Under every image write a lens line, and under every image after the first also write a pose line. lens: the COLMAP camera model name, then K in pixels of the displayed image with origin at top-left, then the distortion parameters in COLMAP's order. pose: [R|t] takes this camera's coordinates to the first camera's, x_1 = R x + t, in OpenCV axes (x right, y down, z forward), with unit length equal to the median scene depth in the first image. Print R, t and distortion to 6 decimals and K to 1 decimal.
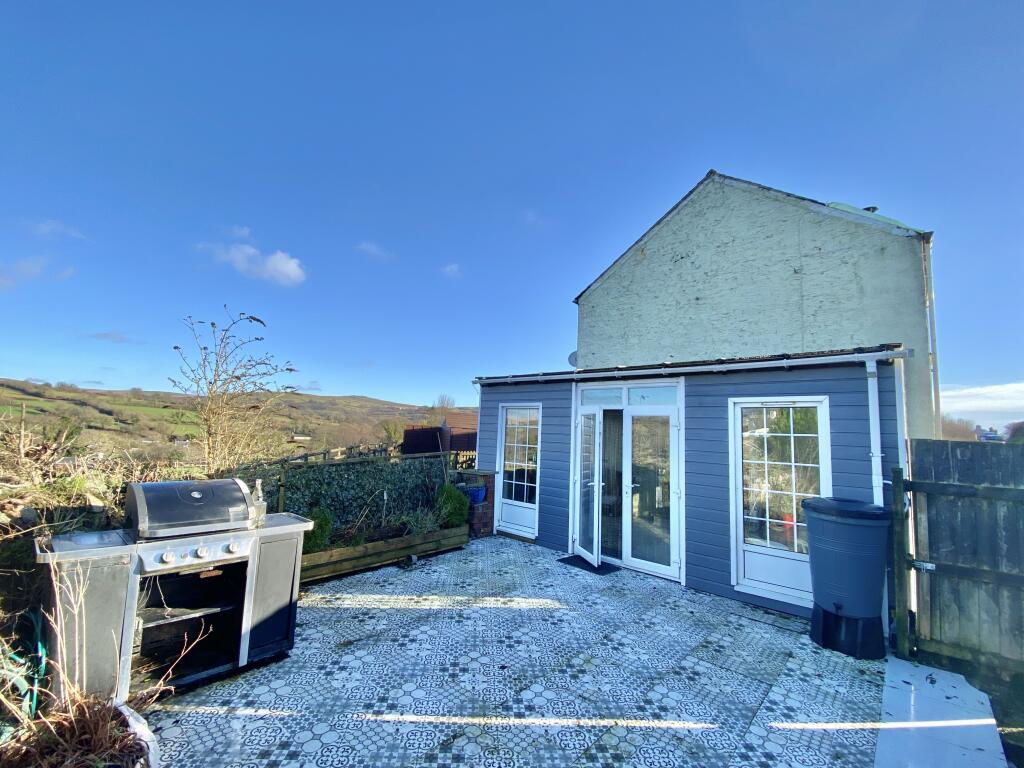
lens RADIAL K [[433.1, 0, 512.0], [0, 433.1, 384.0], [0, 0, 1]] dist [0.018319, -0.017606]
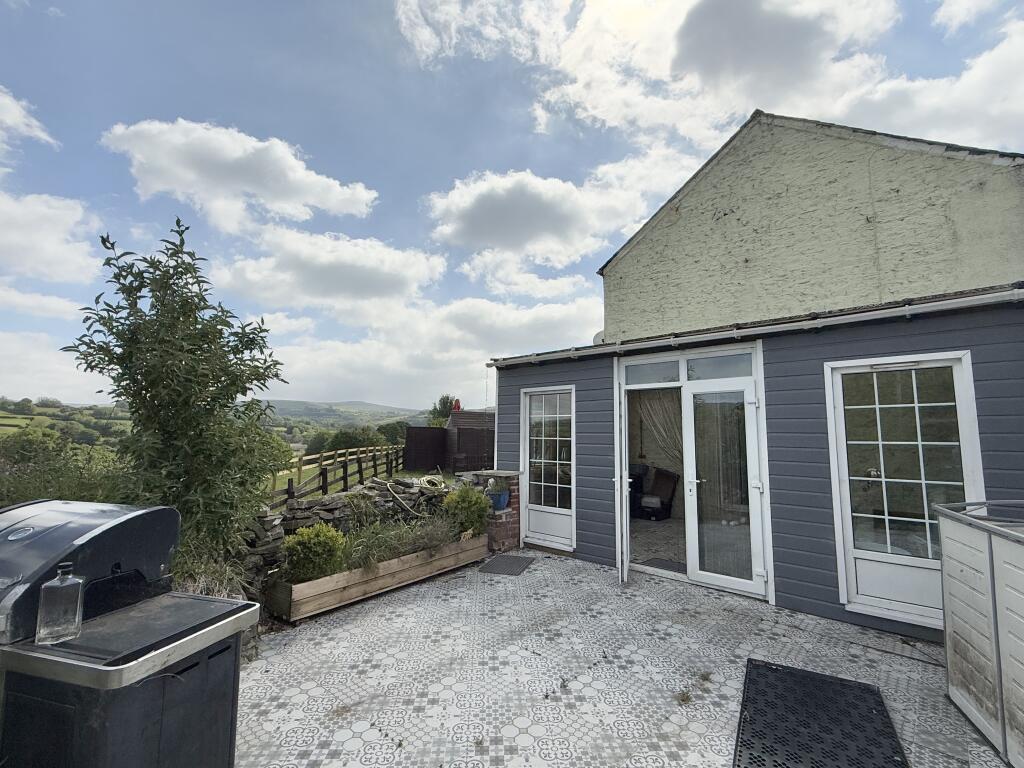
lens RADIAL K [[466.7, 0, 515.4], [0, 466.7, 384.5], [0, 0, 1]] dist [-0.044851, 0.032505]
pose [[0.999359, -0.034879, -0.008126, -0.032453], [0.034909, 0.999384, 0.003596, 0.032881], [0.007996, -0.003878, 0.999961, 0.115800]]
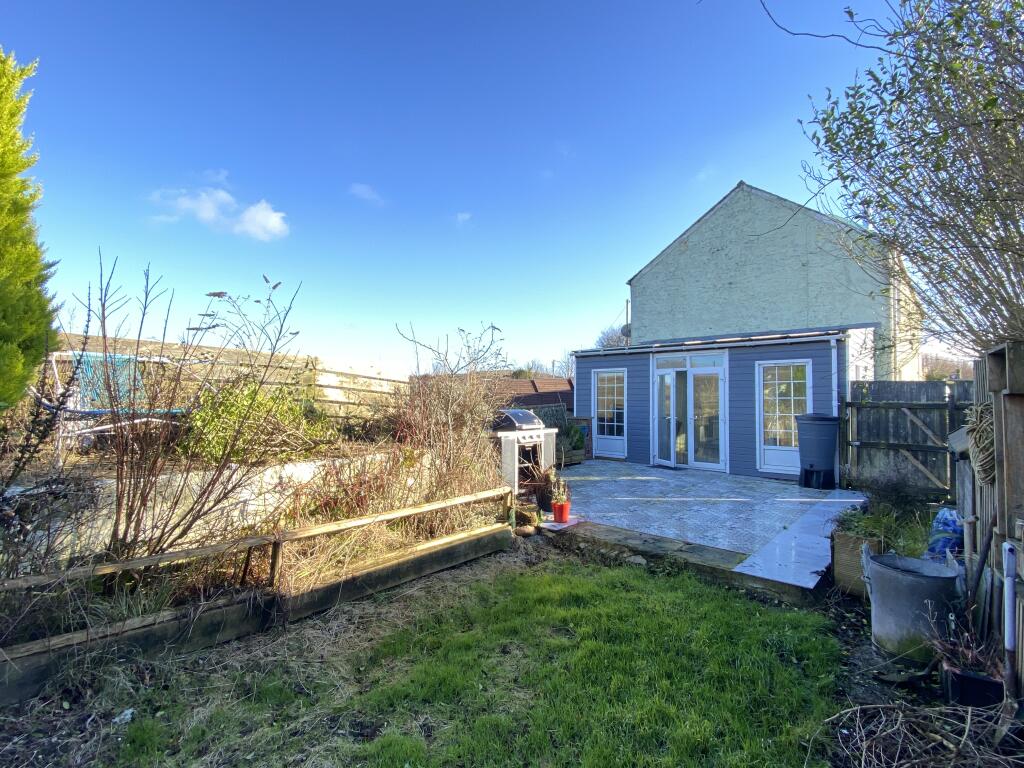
lens RADIAL K [[483.4, 0, 512.0], [0, 483.4, 384.0], [0, 0, 1]] dist [0.001872, -0.000150]
pose [[0.999399, -0.034531, 0.003016, -0.297380], [0.034192, 0.996391, 0.077697, -0.038453], [-0.005688, -0.077547, 0.996972, -0.571417]]
